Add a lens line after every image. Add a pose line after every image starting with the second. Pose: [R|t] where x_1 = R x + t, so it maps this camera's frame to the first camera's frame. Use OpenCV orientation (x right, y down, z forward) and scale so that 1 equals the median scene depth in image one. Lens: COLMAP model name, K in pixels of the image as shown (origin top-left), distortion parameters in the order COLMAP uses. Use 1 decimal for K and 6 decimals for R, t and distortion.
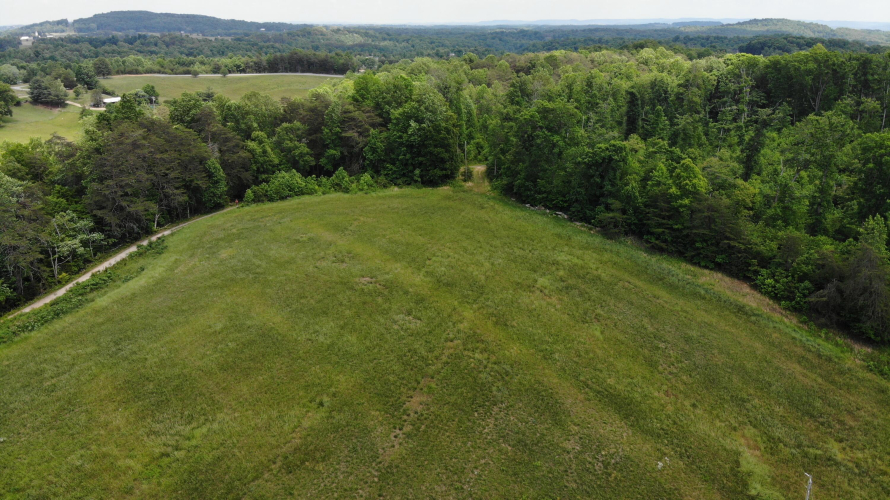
lens RADIAL K [[649.1, 0, 441.0], [0, 649.1, 247.7], [0, 0, 1]] dist [0.077894, -0.157720]
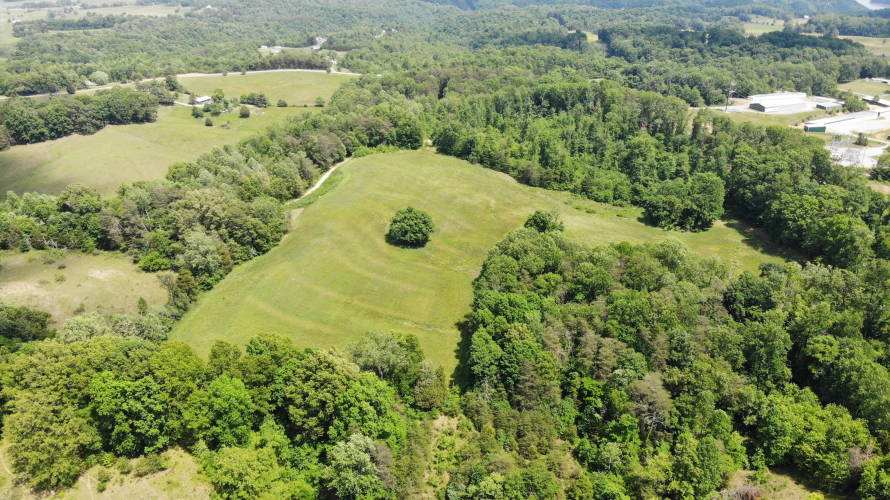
lens RADIAL K [[649.1, 0, 441.0], [0, 649.1, 247.7], [0, 0, 1]] dist [0.077894, -0.157720]
pose [[0.991843, -0.052876, 0.115979, -0.250448], [0.043593, 0.995746, 0.081171, 0.105792], [-0.119778, -0.075453, 0.989929, -1.837453]]
